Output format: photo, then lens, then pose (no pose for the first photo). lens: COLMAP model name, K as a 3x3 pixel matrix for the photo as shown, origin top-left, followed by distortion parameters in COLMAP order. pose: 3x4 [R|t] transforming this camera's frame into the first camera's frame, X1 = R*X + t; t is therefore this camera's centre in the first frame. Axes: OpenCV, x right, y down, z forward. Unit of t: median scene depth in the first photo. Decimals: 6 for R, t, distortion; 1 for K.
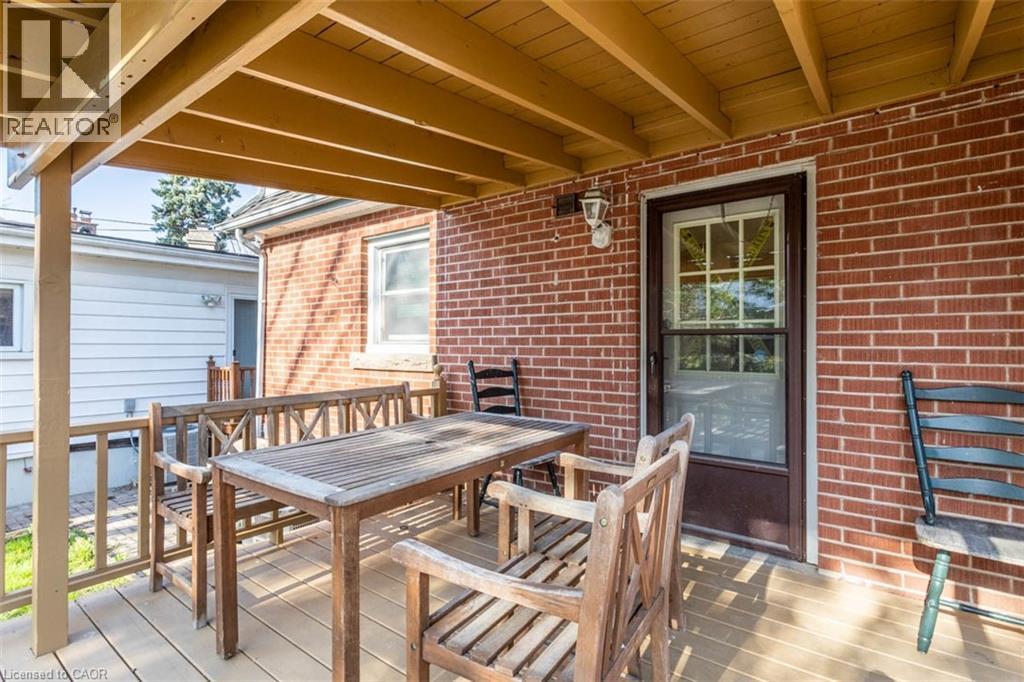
lens RADIAL K [[500.5, 0, 516.0], [0, 500.5, 336.7], [0, 0, 1]] dist [-0.001814, -0.000123]
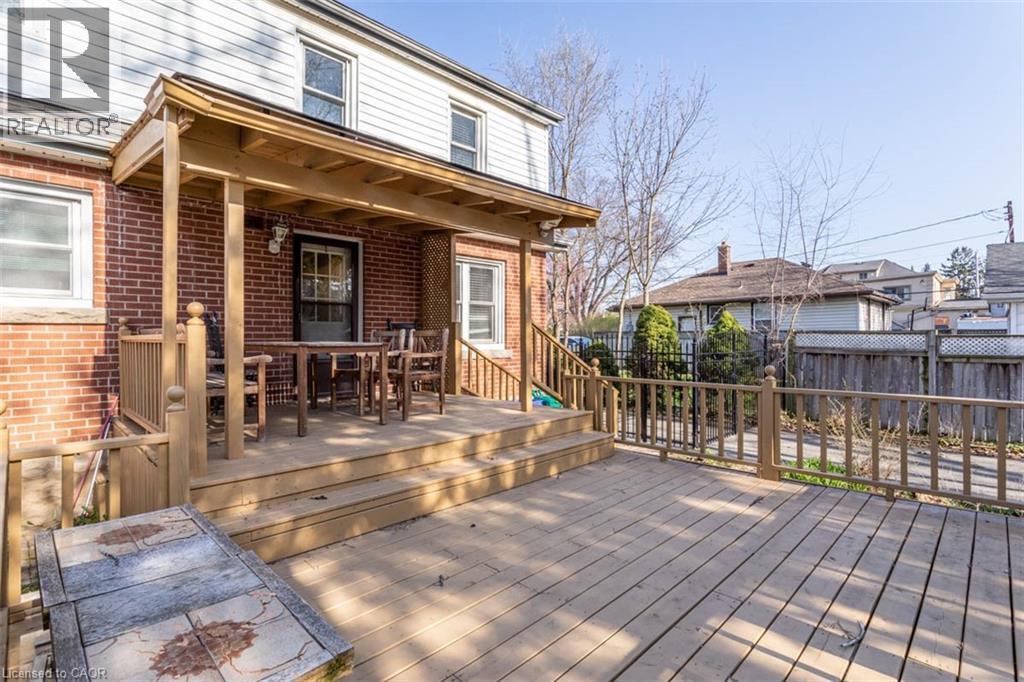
lens RADIAL K [[500.5, 0, 516.0], [0, 500.5, 336.7], [0, 0, 1]] dist [-0.001814, -0.000123]
pose [[0.100640, -0.003045, 0.994918, -1.510974], [-0.010531, 0.999936, 0.004126, 0.106751], [-0.994867, -0.010893, 0.100602, -0.057376]]
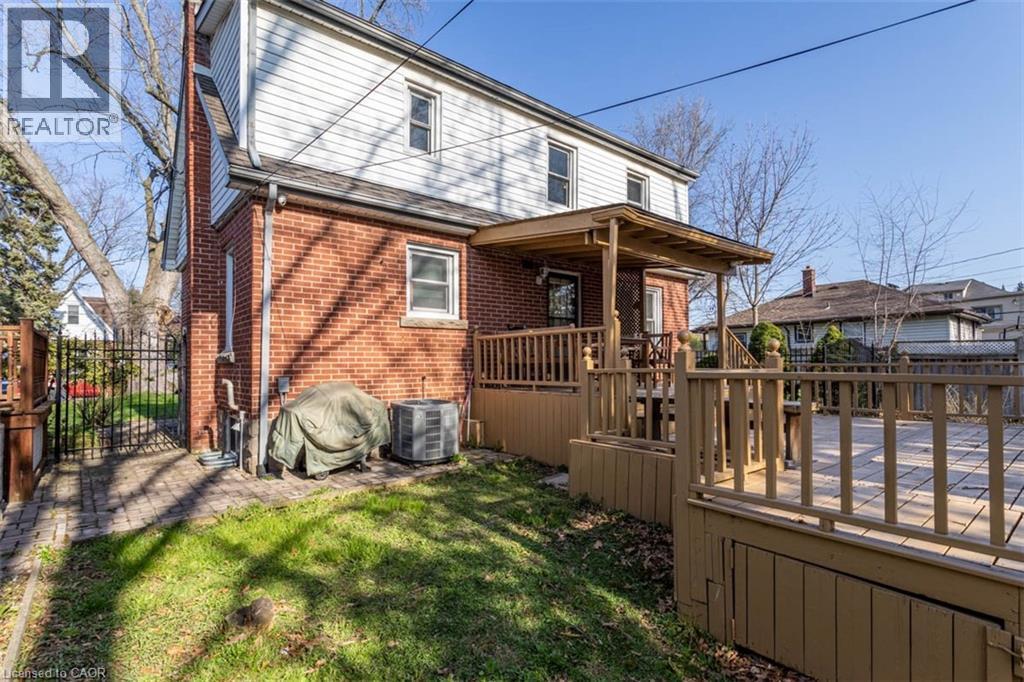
lens RADIAL K [[498.9, 0, 514.8], [0, 498.9, 350.6], [0, 0, 1]] dist [-0.002376, -0.000758]
pose [[0.207156, 0.020601, 0.978091, -2.466064], [-0.009268, 0.999775, -0.019095, 0.231389], [-0.978264, -0.005109, 0.207300, 0.544418]]
